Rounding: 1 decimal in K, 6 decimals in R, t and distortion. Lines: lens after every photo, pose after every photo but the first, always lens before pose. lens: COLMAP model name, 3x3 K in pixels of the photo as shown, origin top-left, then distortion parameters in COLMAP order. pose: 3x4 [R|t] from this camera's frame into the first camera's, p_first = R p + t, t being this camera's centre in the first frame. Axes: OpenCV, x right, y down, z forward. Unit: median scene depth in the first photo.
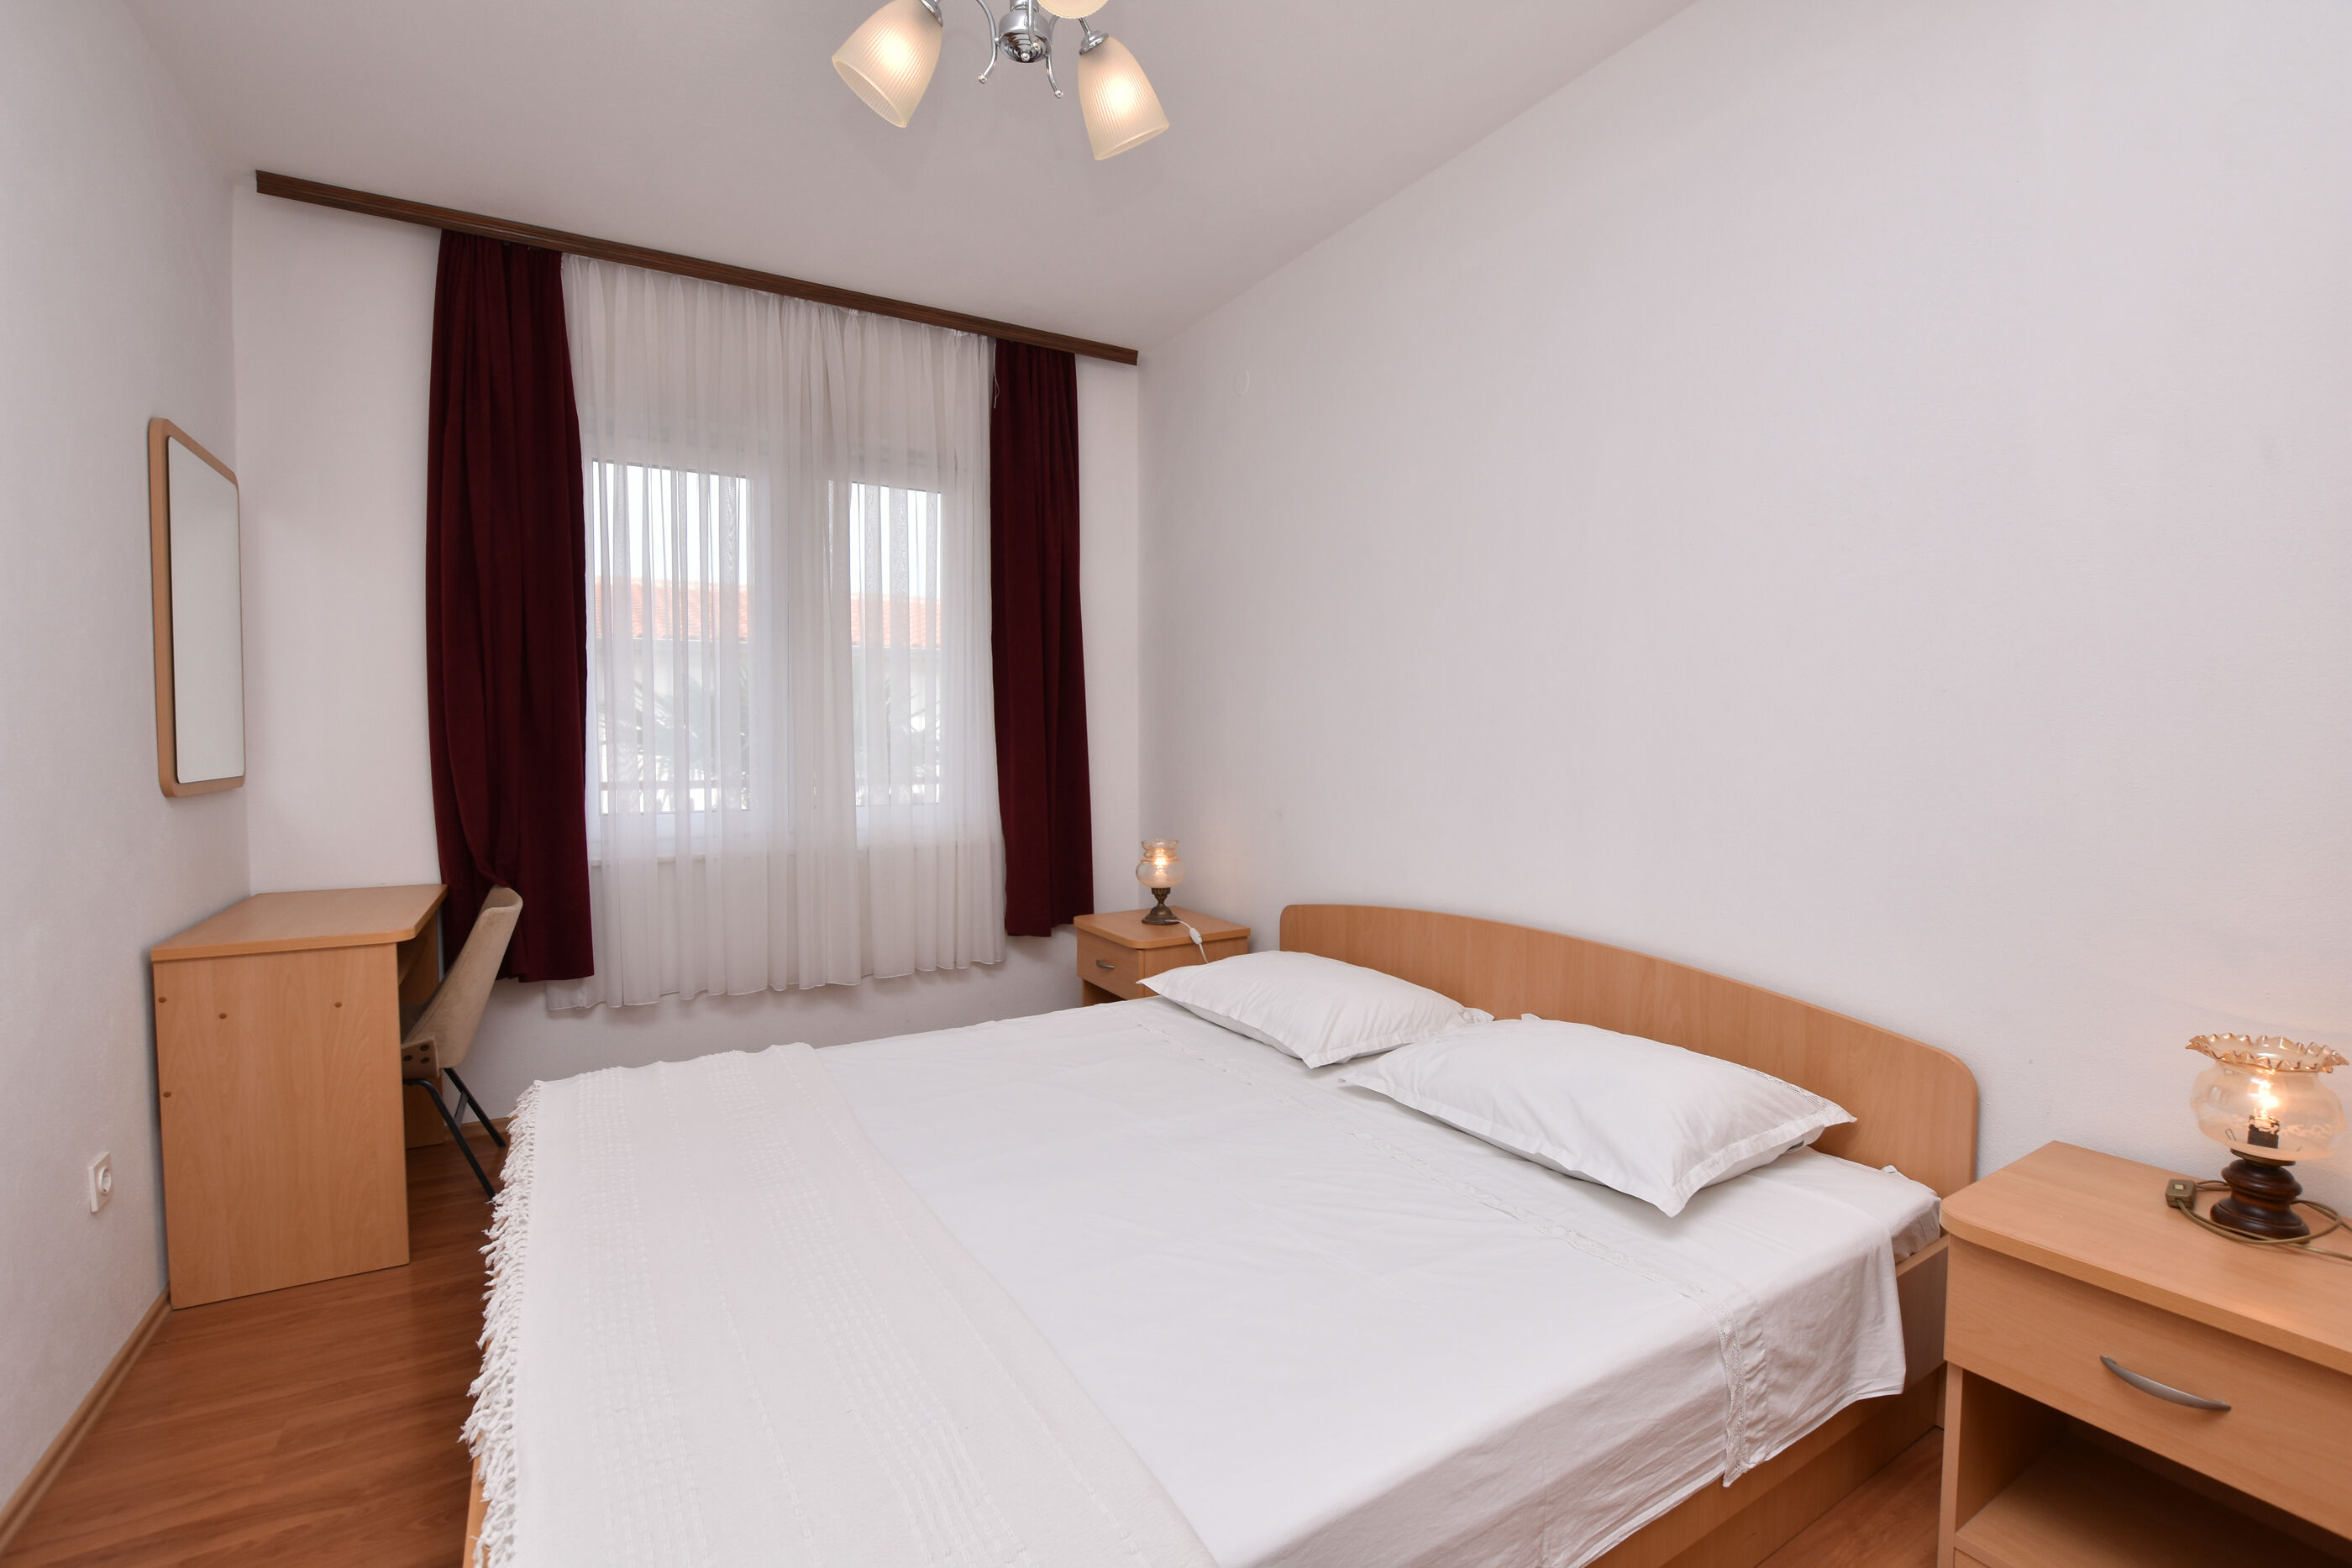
lens RADIAL K [[1037.4, 0, 1179.4], [0, 1037.4, 775.3], [0, 0, 1]] dist [-0.033941, 0.005034]
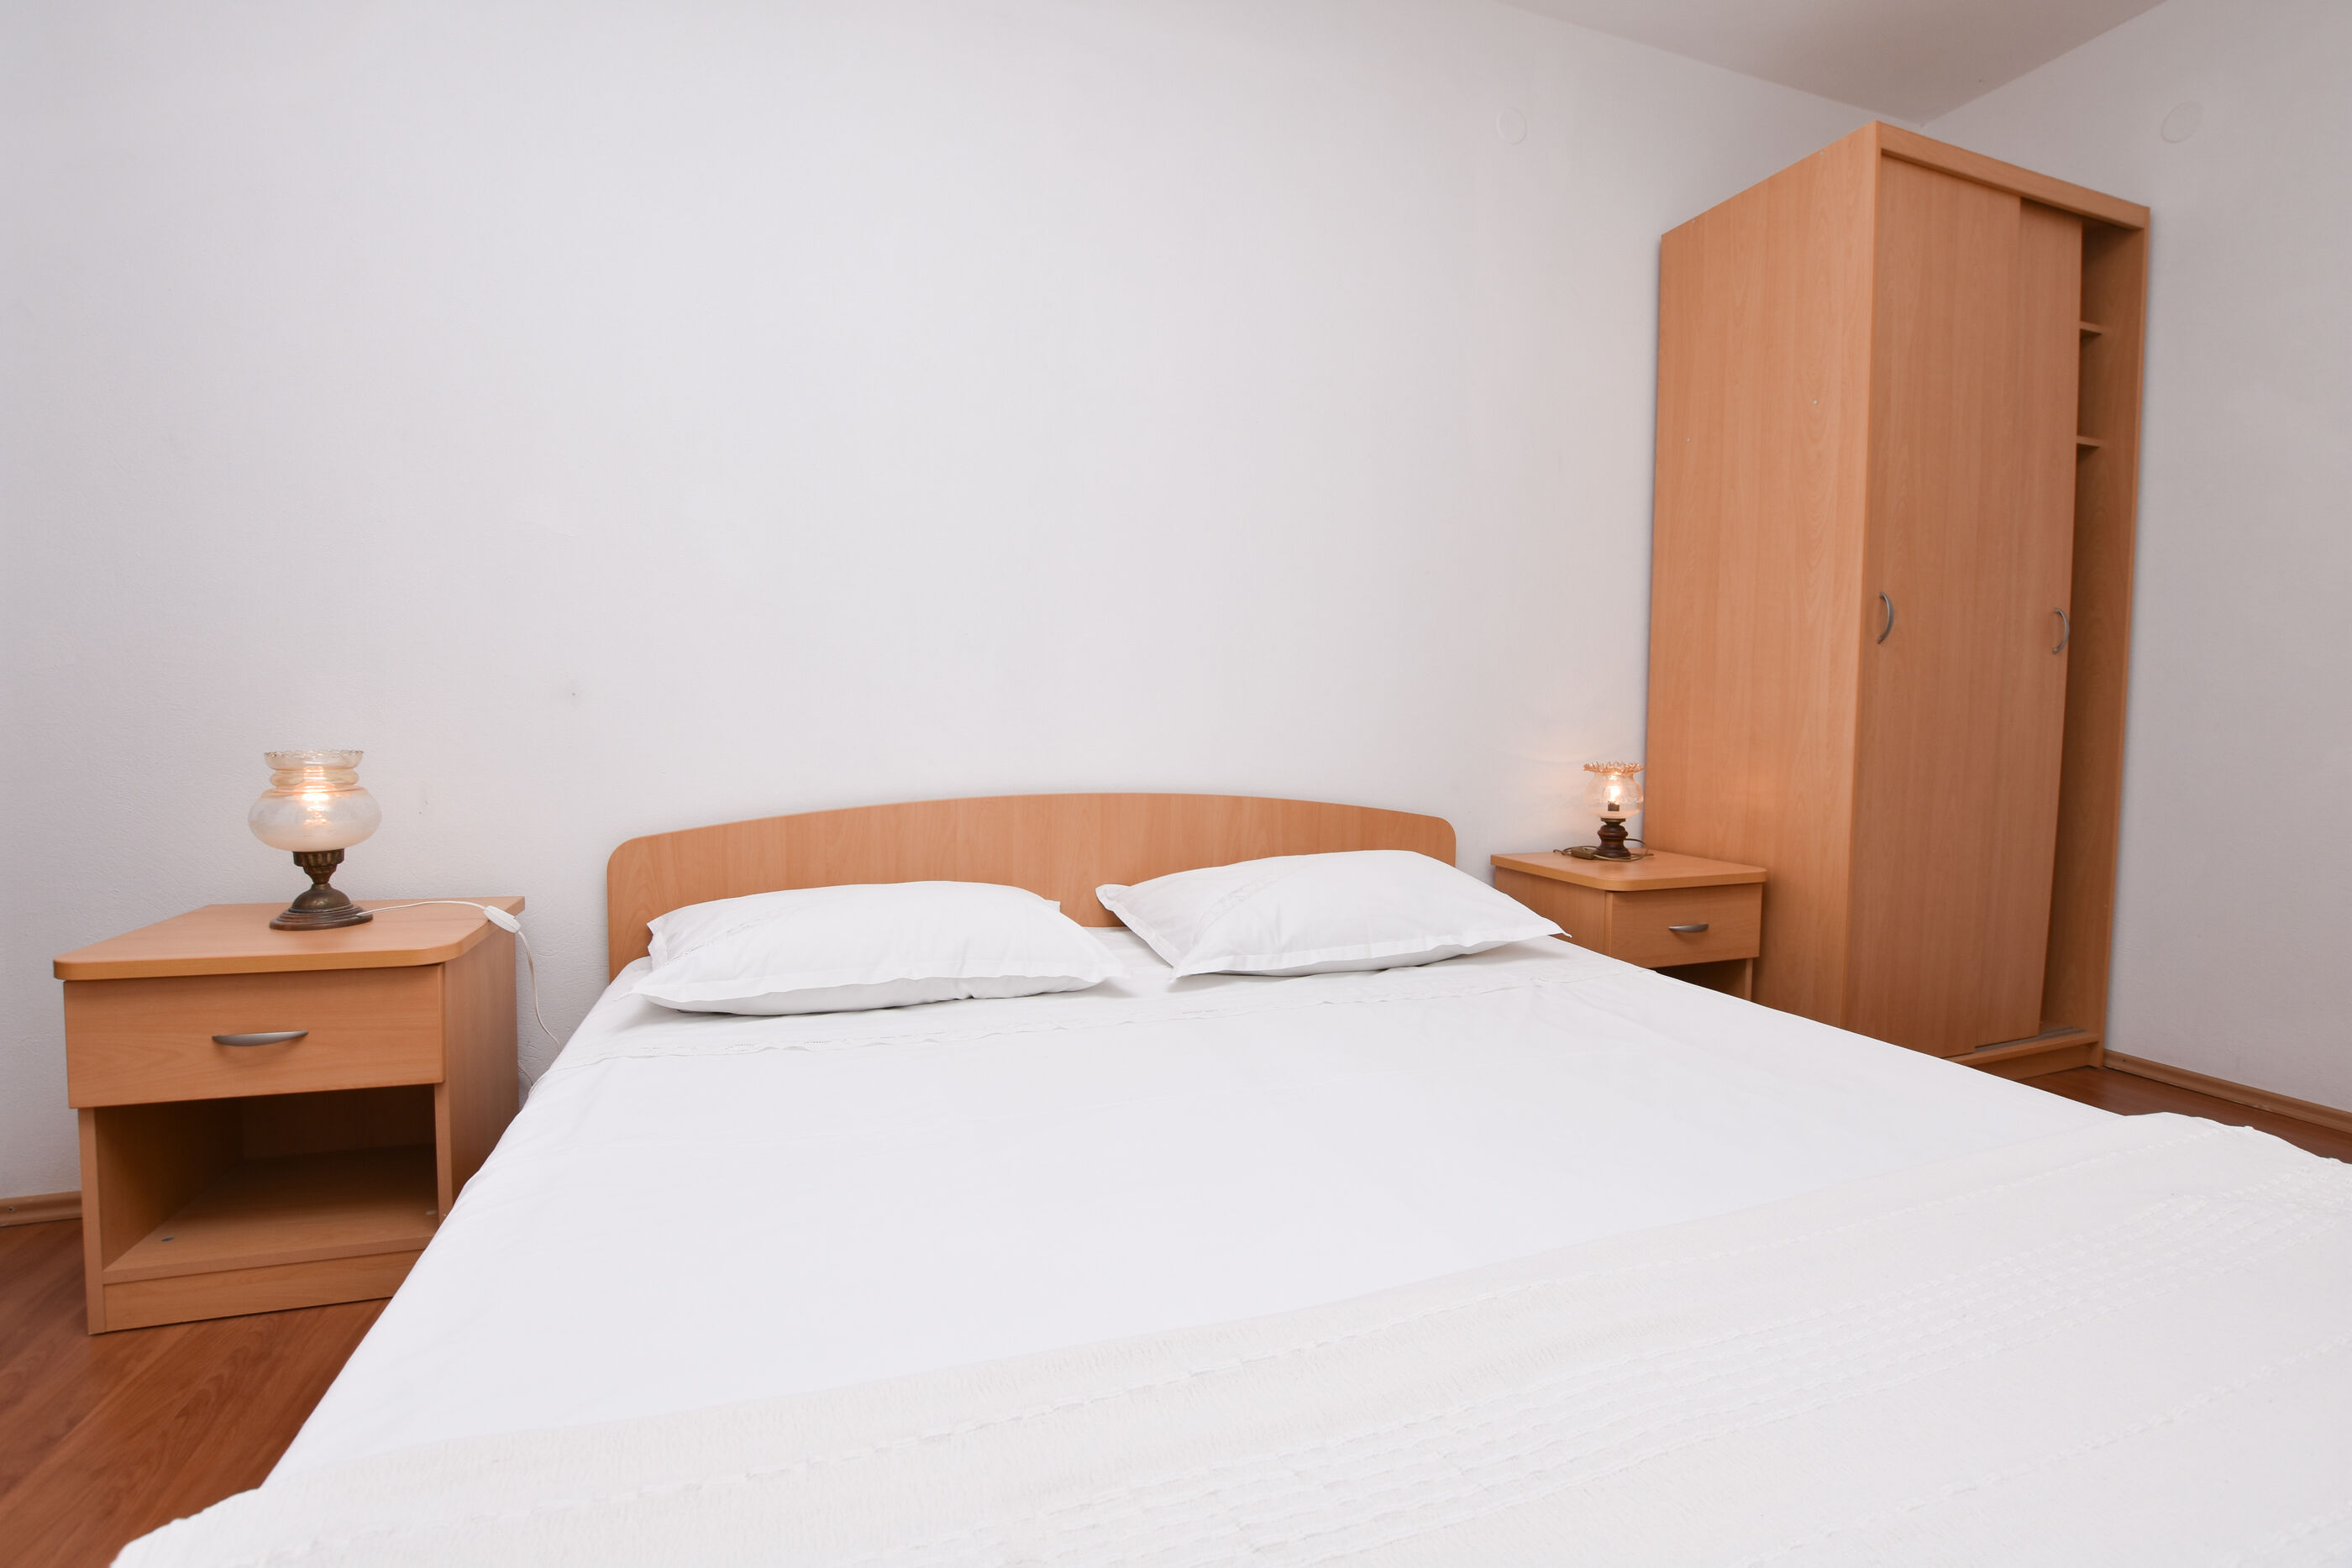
lens RADIAL K [[1037.4, 0, 1179.4], [0, 1037.4, 775.3], [0, 0, 1]] dist [-0.033941, 0.005034]
pose [[0.185521, -0.045914, 0.981567, -0.546408], [0.031956, 0.998661, 0.040674, 0.093872], [-0.982120, 0.023821, 0.186740, 0.732206]]
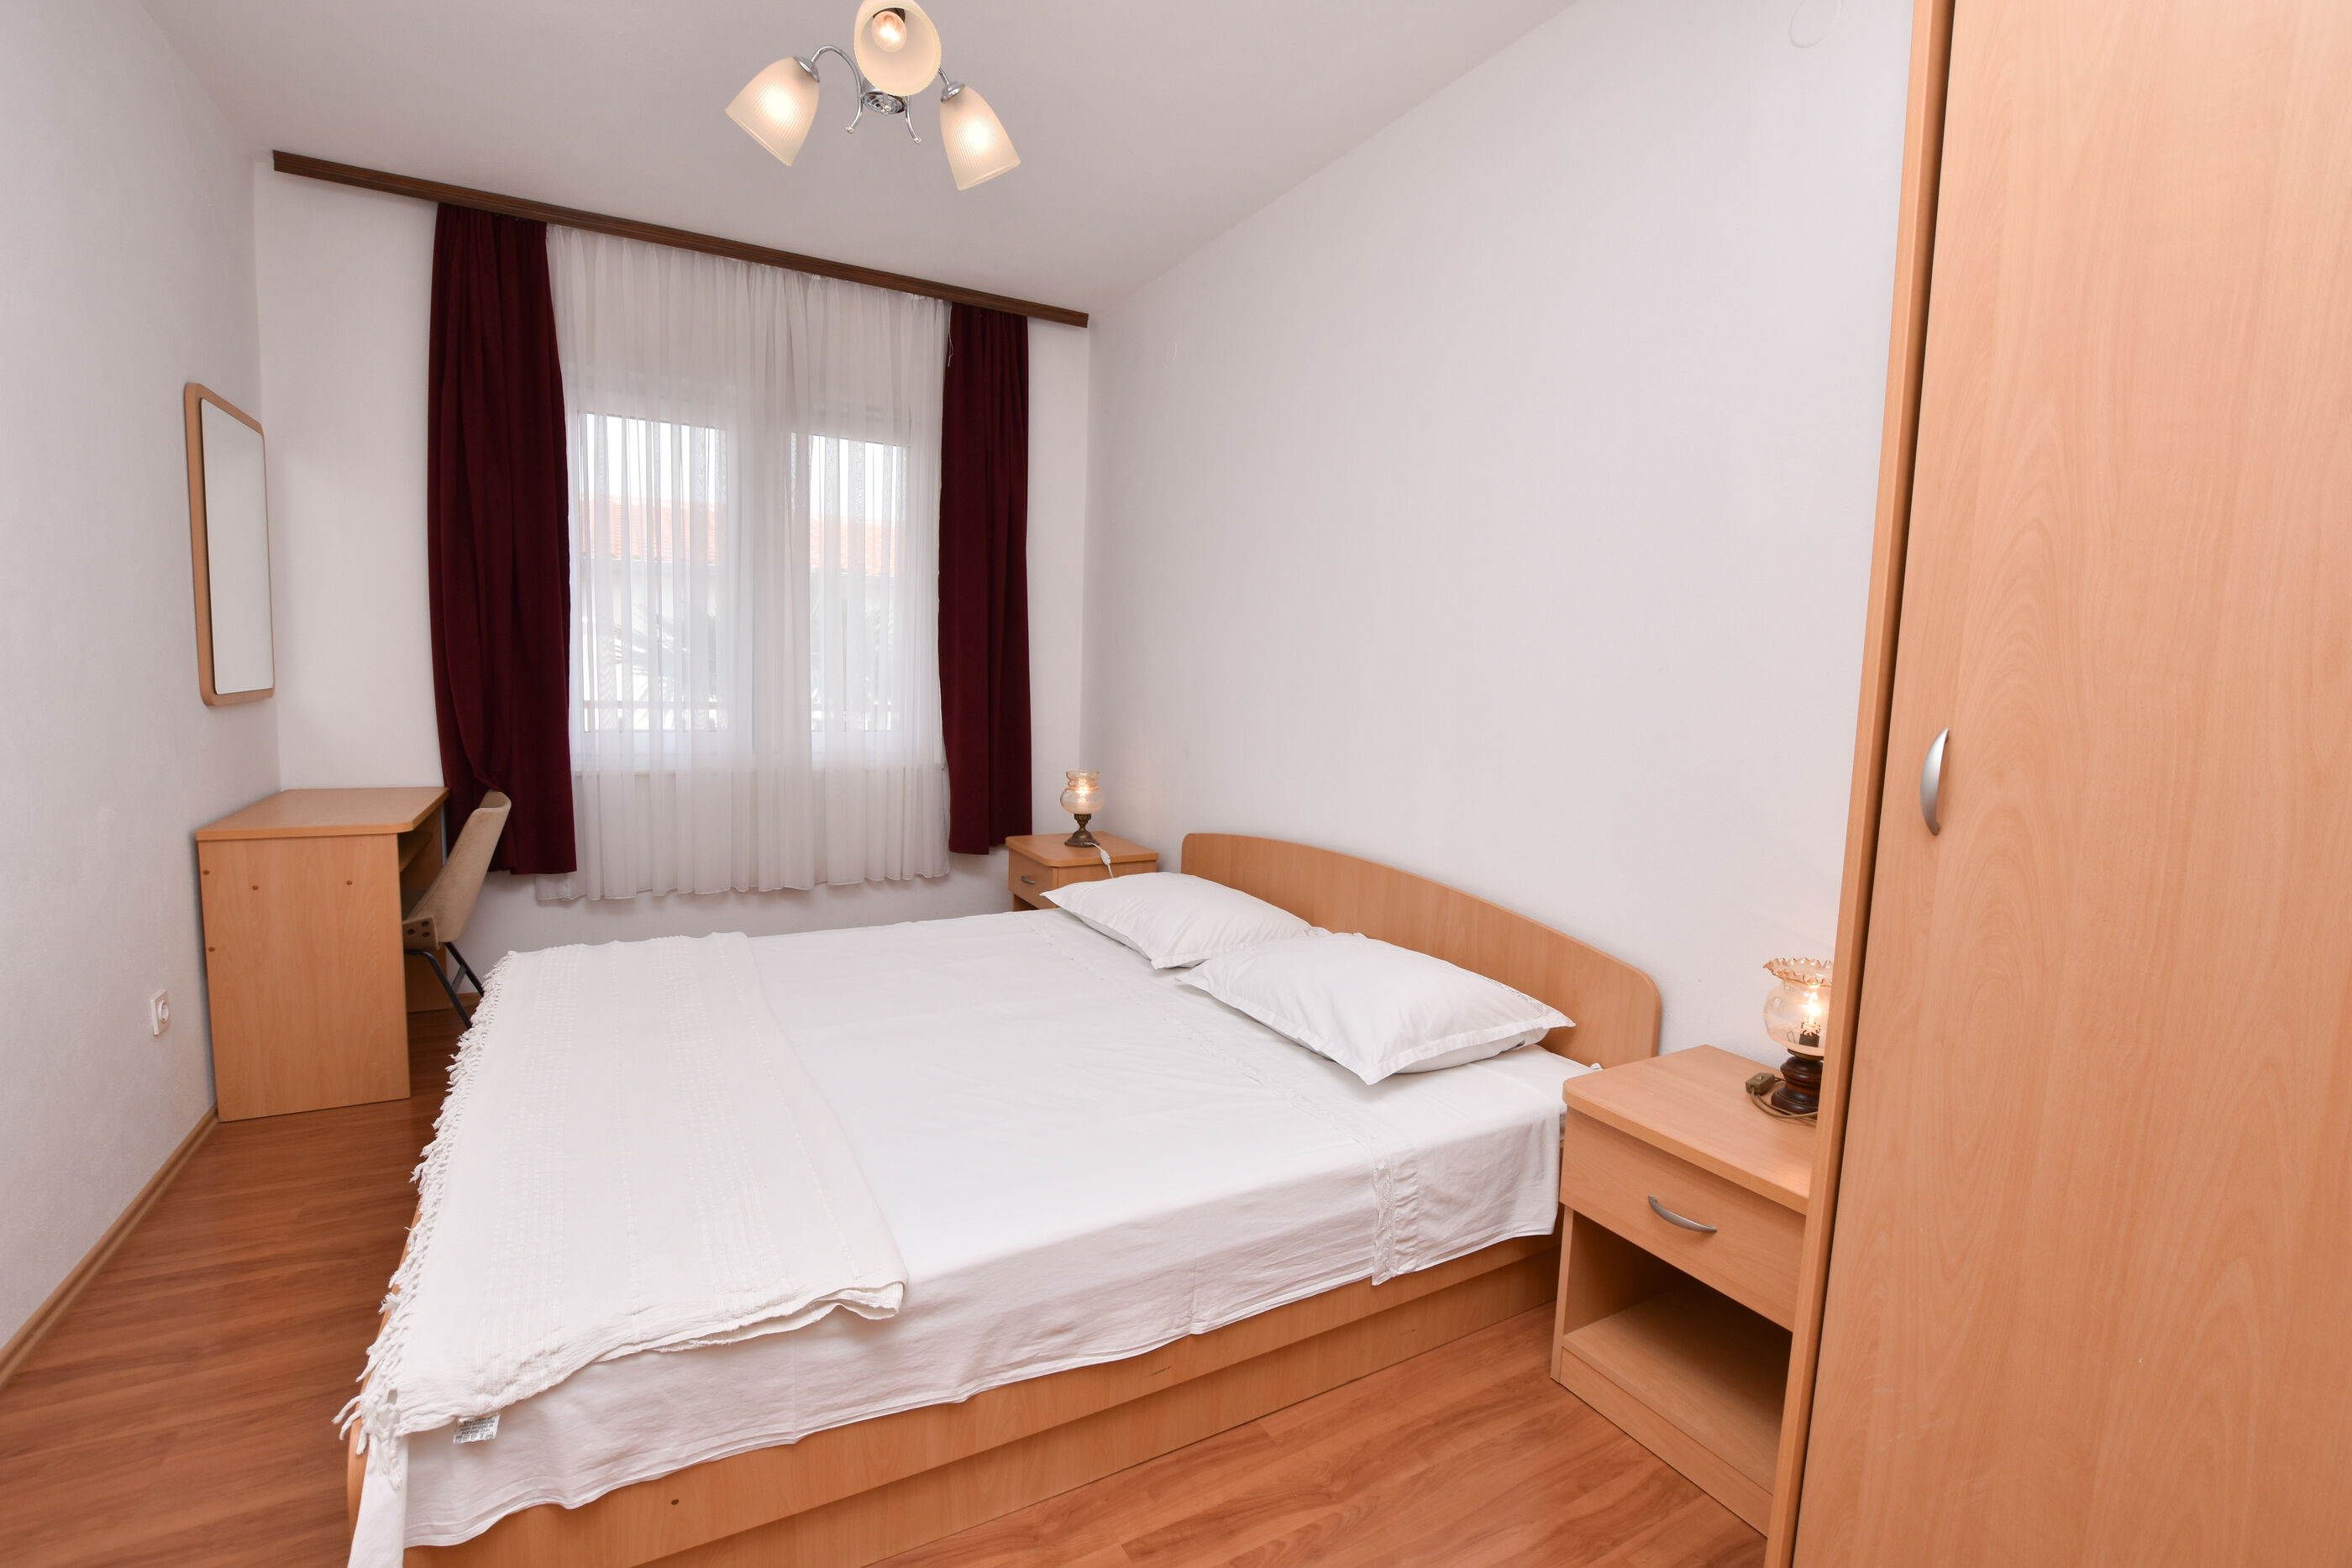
lens RADIAL K [[1037.4, 0, 1179.4], [0, 1037.4, 775.3], [0, 0, 1]] dist [-0.033941, 0.005034]
pose [[0.998965, 0.037094, -0.026343, 0.157078], [-0.035311, 0.997247, 0.065208, -0.012617], [0.028689, -0.064211, 0.997524, -0.144186]]
